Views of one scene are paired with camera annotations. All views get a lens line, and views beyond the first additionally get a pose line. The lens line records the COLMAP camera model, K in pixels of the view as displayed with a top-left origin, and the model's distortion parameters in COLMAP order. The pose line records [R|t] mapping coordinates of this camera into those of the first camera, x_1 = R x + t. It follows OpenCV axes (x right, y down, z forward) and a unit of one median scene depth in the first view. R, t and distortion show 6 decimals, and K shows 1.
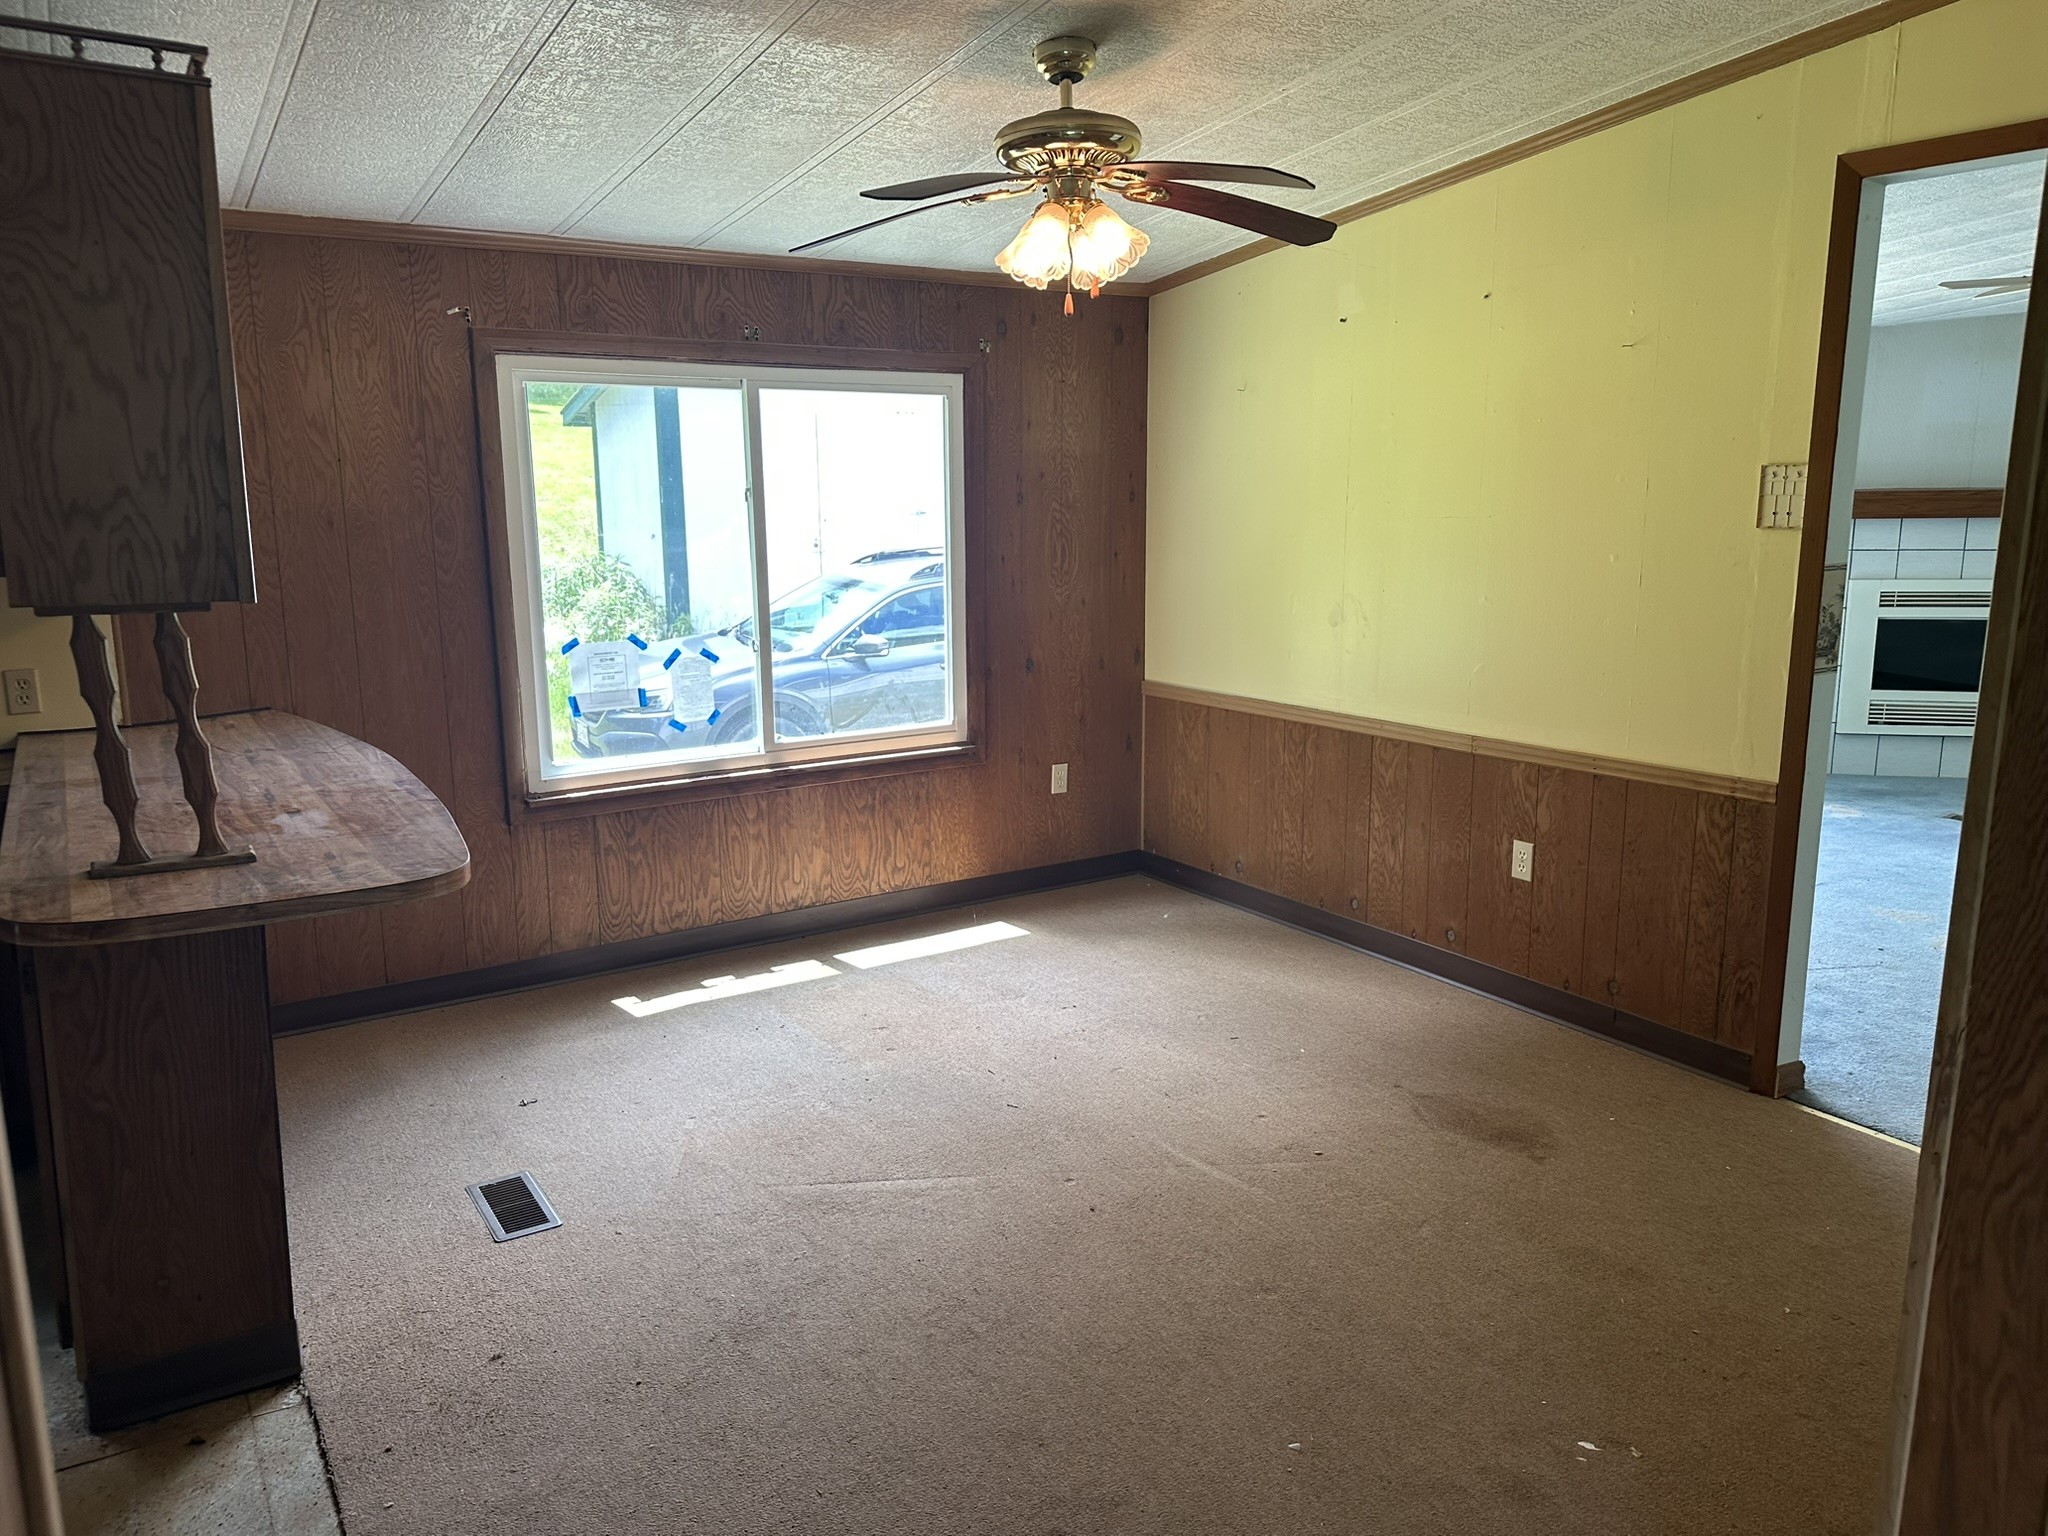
lens RADIAL K [[1418.5, 0, 1024.0], [0, 1418.5, 768.0], [0, 0, 1]] dist [0.046569, -0.087537]
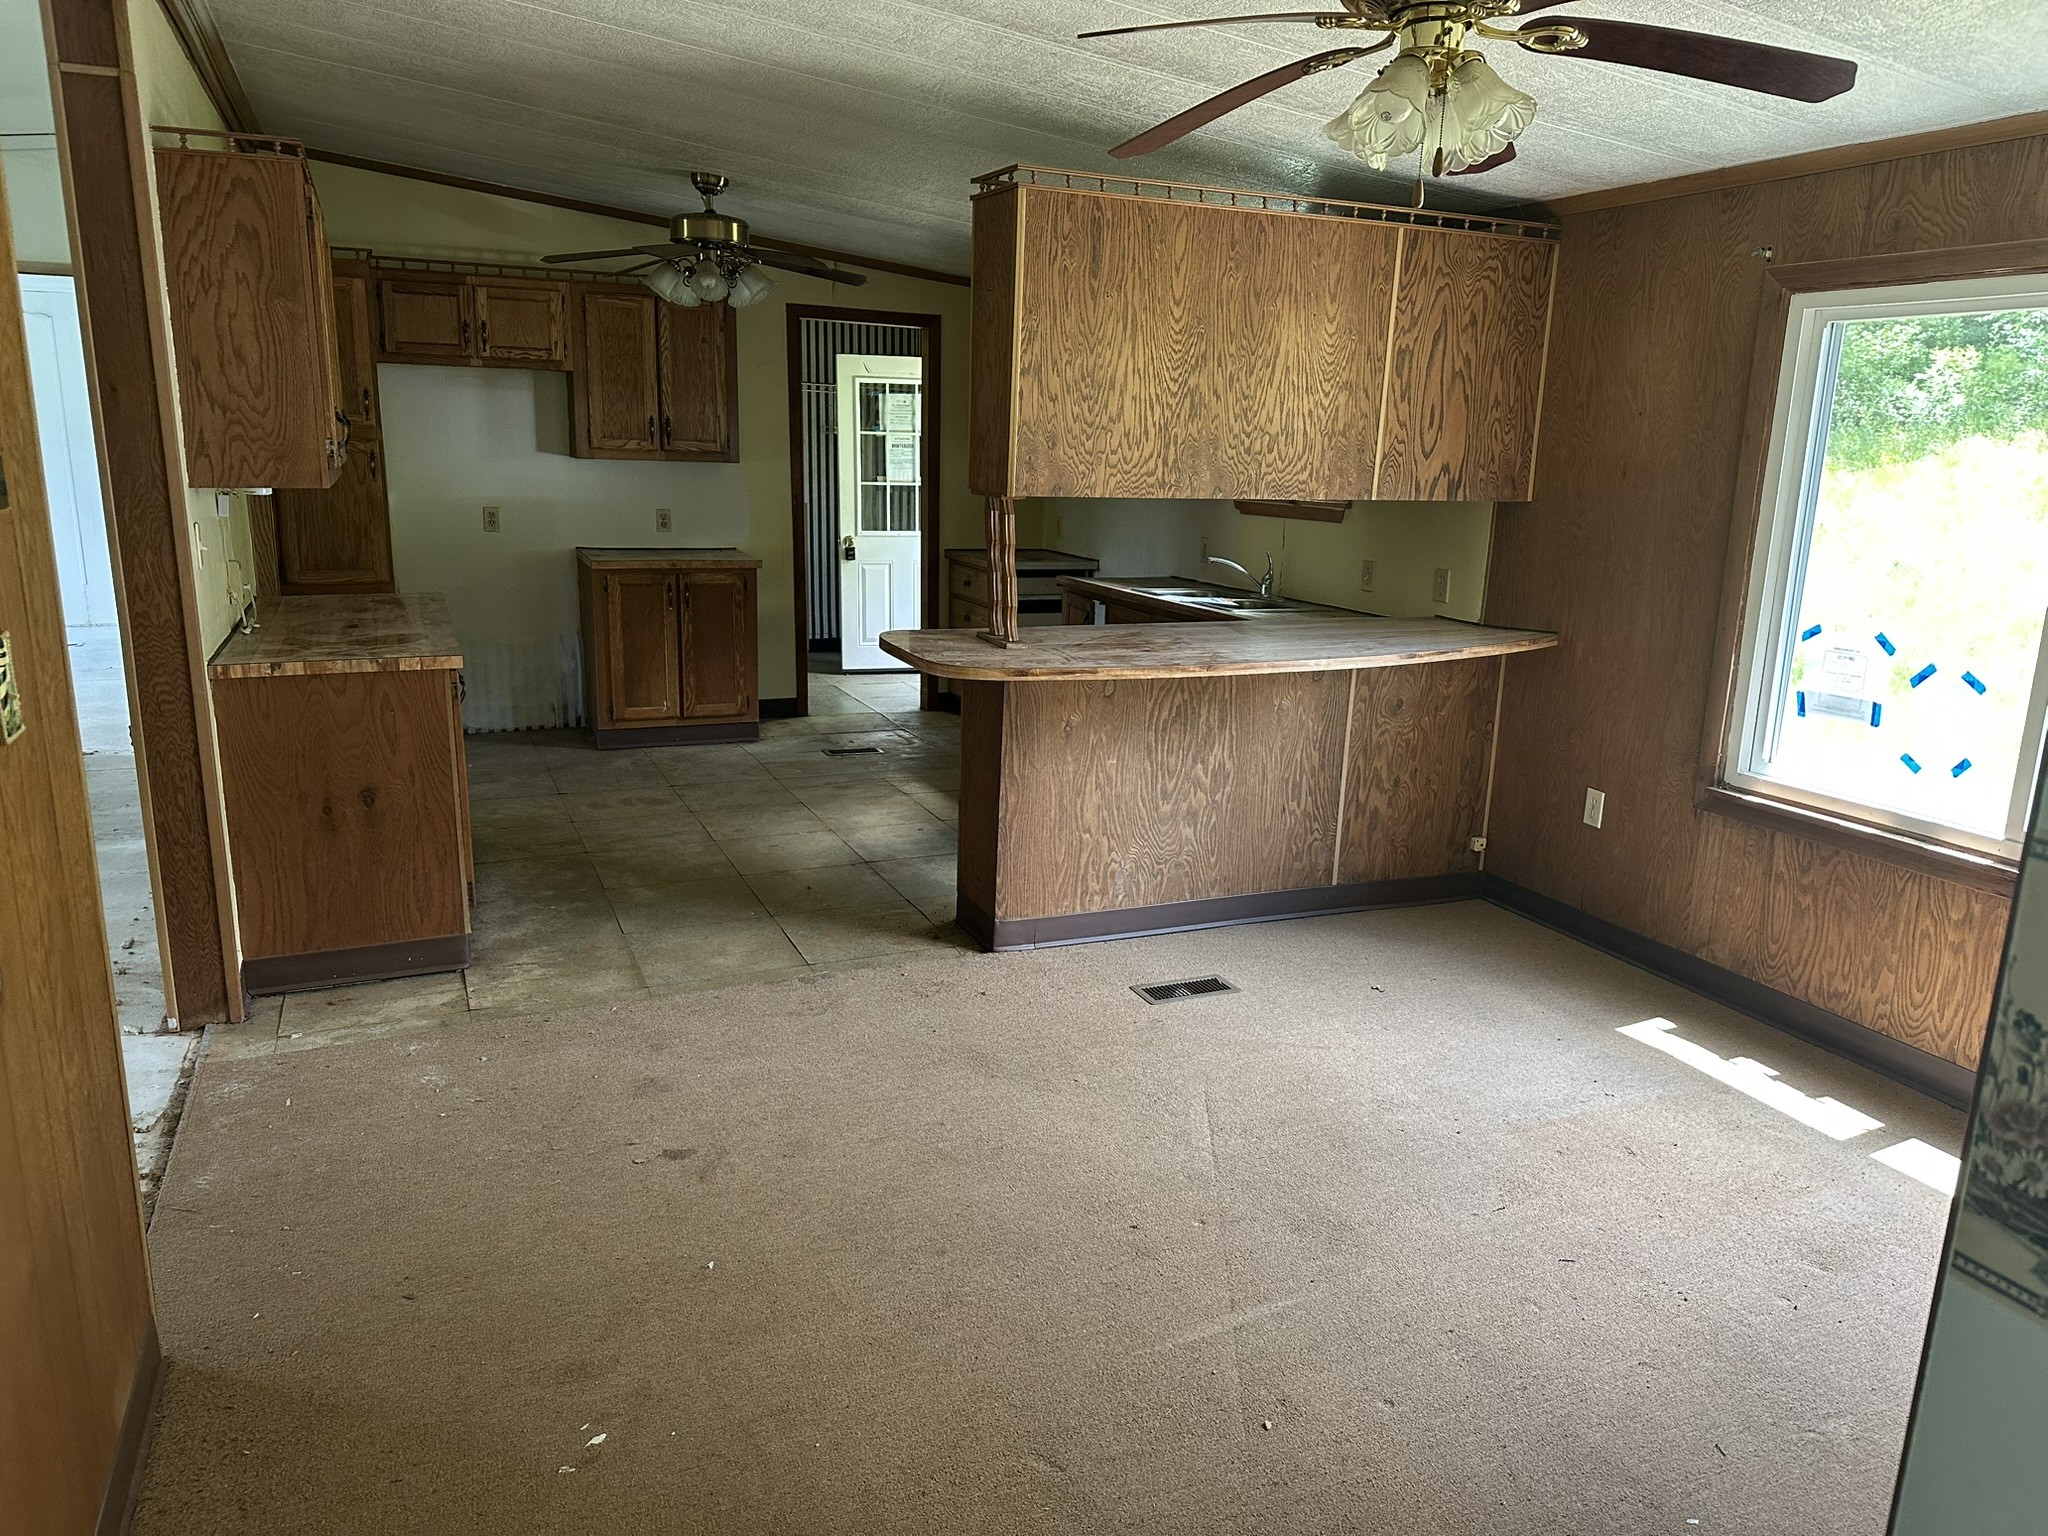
lens RADIAL K [[1420.3, 0, 1024.0], [0, 1420.3, 768.0], [0, 0, 1]] dist [0.091906, -0.120533]
pose [[-0.178025, 0.225020, -0.957953, 0.659060], [-0.214197, 0.941299, 0.260914, -0.145194], [0.960430, 0.251640, -0.119377, 0.731011]]
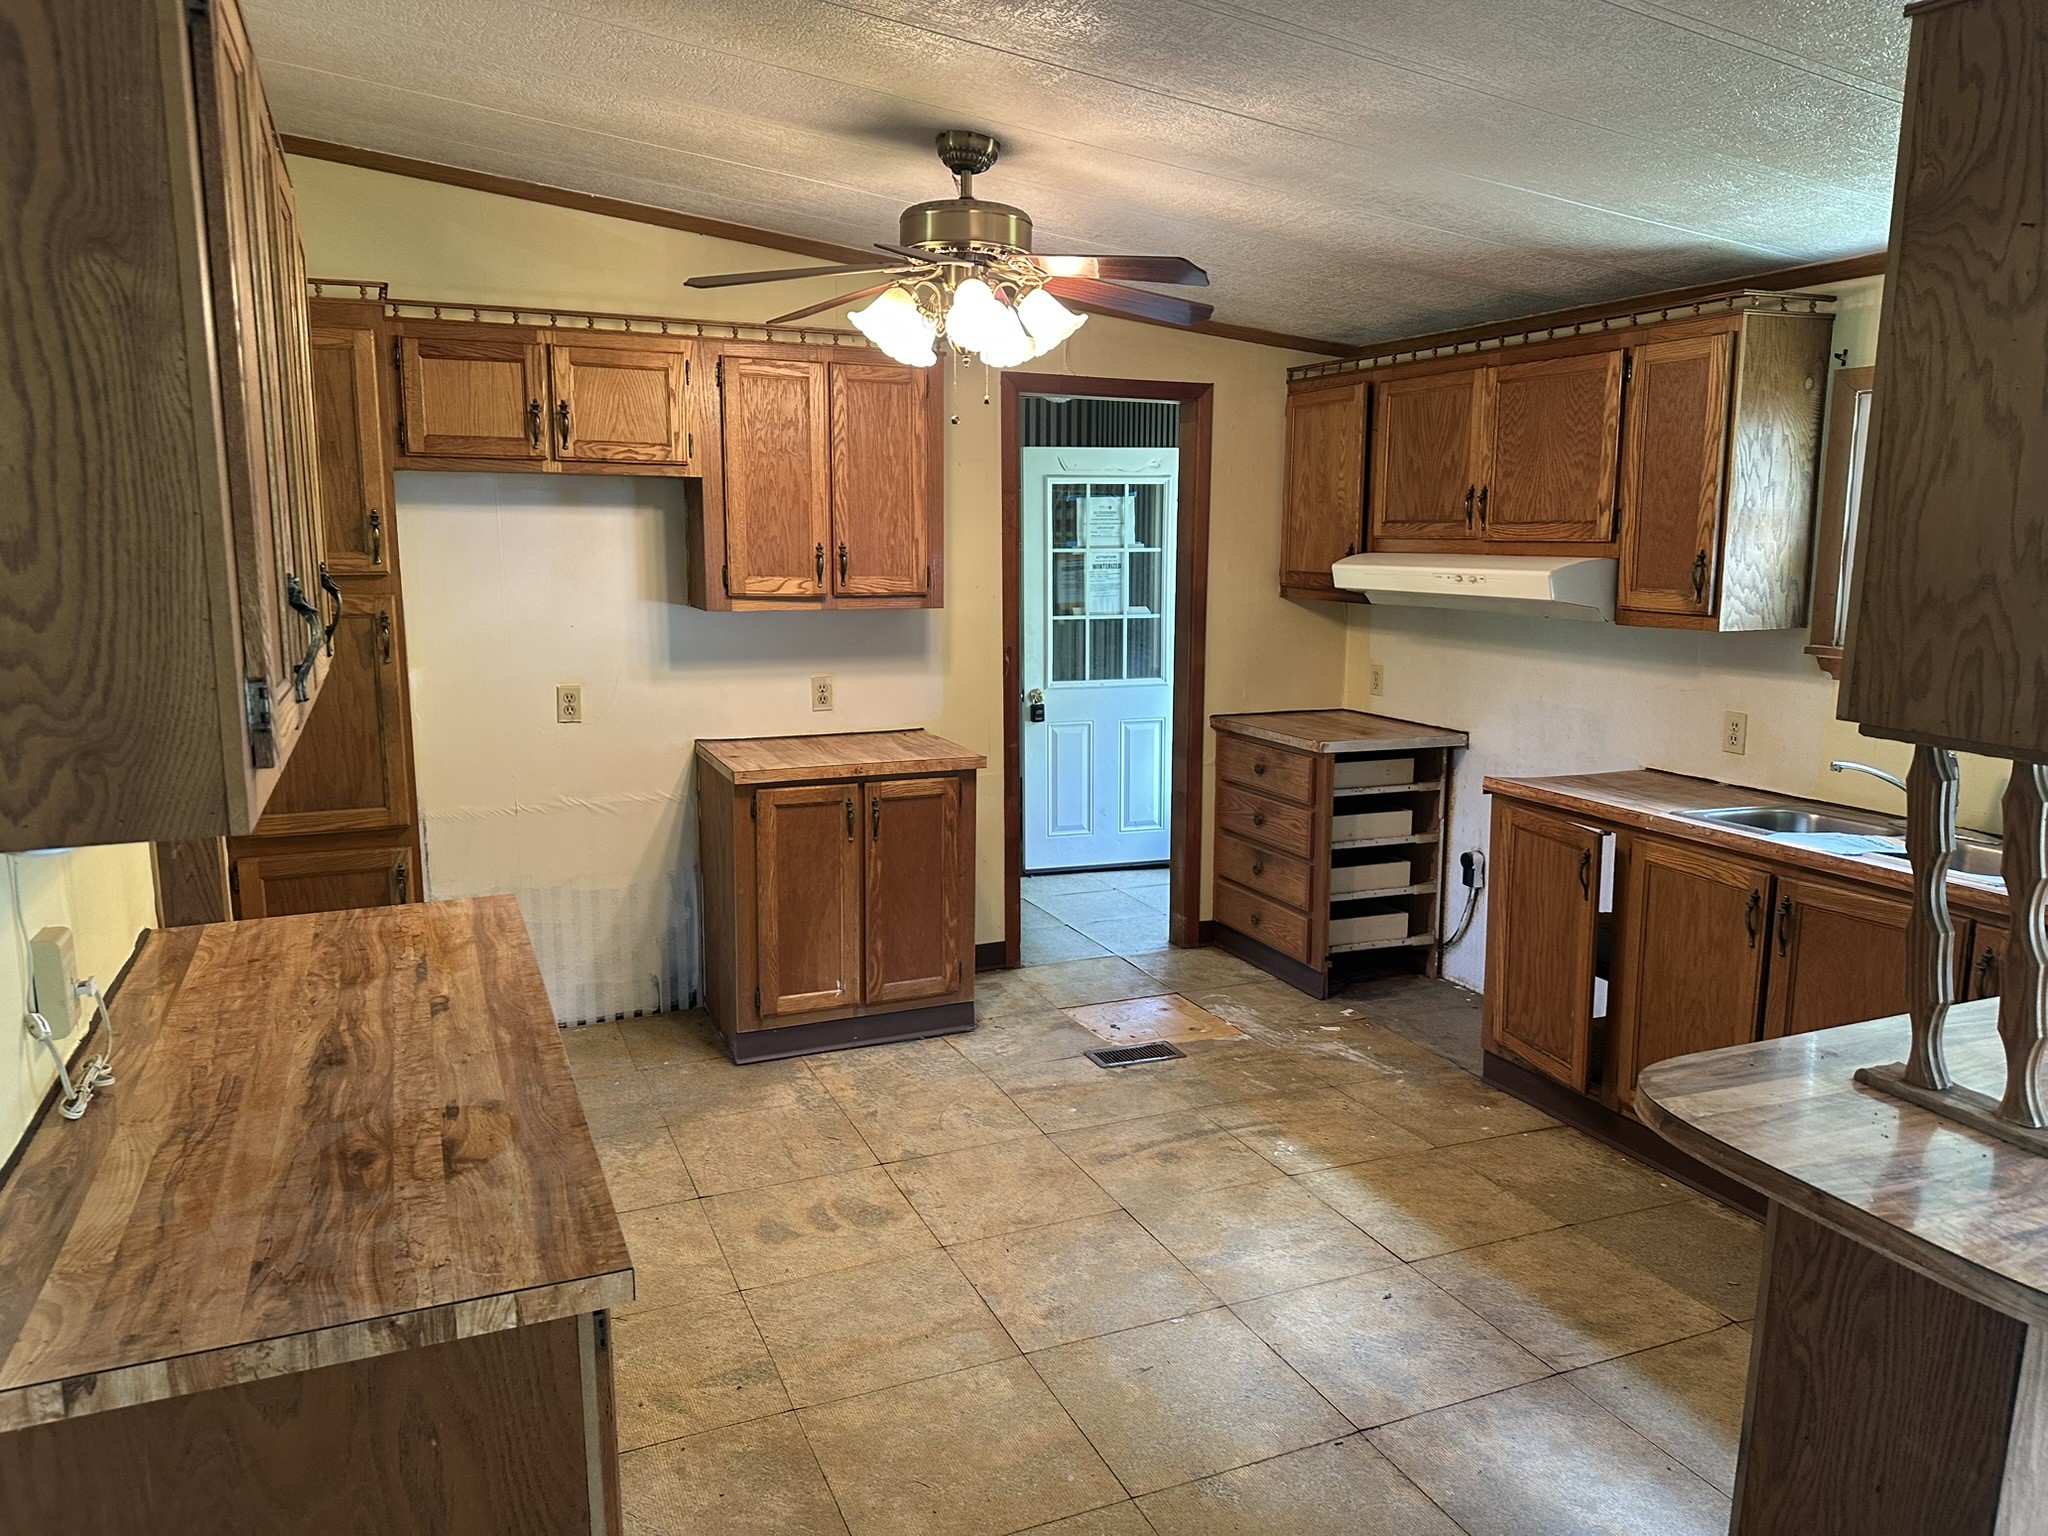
lens RADIAL K [[1422.4, 0, 1026.6], [0, 1422.4, 759.6], [0, 0, 1]] dist [0.113654, -0.133724]
pose [[-0.179731, 0.160056, -0.970607, 0.085451], [-0.192344, 0.961912, 0.194239, -0.083493], [0.964728, 0.221601, -0.142100, 0.351079]]
